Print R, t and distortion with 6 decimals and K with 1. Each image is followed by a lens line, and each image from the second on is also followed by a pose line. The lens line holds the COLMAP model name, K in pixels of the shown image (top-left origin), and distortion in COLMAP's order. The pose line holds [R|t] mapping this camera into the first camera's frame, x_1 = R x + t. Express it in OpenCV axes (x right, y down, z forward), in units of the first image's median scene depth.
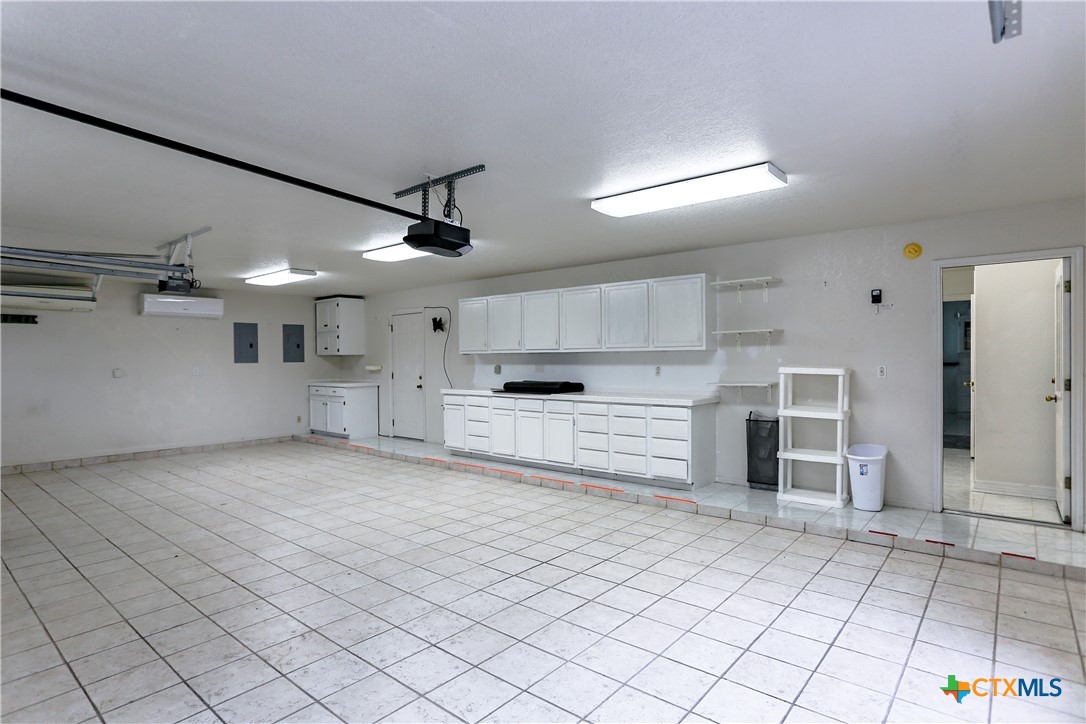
lens RADIAL K [[571.6, 0, 540.0], [0, 571.6, 361.5], [0, 0, 1]] dist [-0.018229, 0.000076]
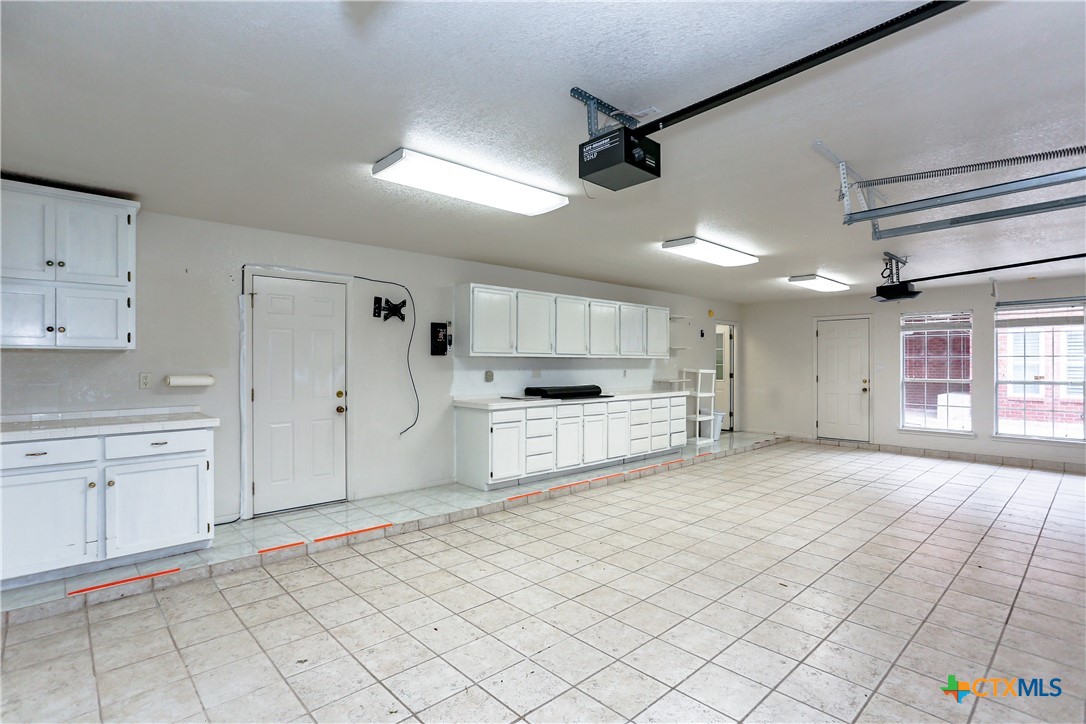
lens RADIAL K [[536.3, 0, 539.5], [0, 536.3, 365.0], [0, 0, 1]] dist [-0.045380, 0.026166]
pose [[0.120334, 0.011153, 0.992671, -0.941275], [0.009788, 0.999875, -0.012420, 0.009186], [-0.992685, 0.011211, 0.120210, 0.953231]]
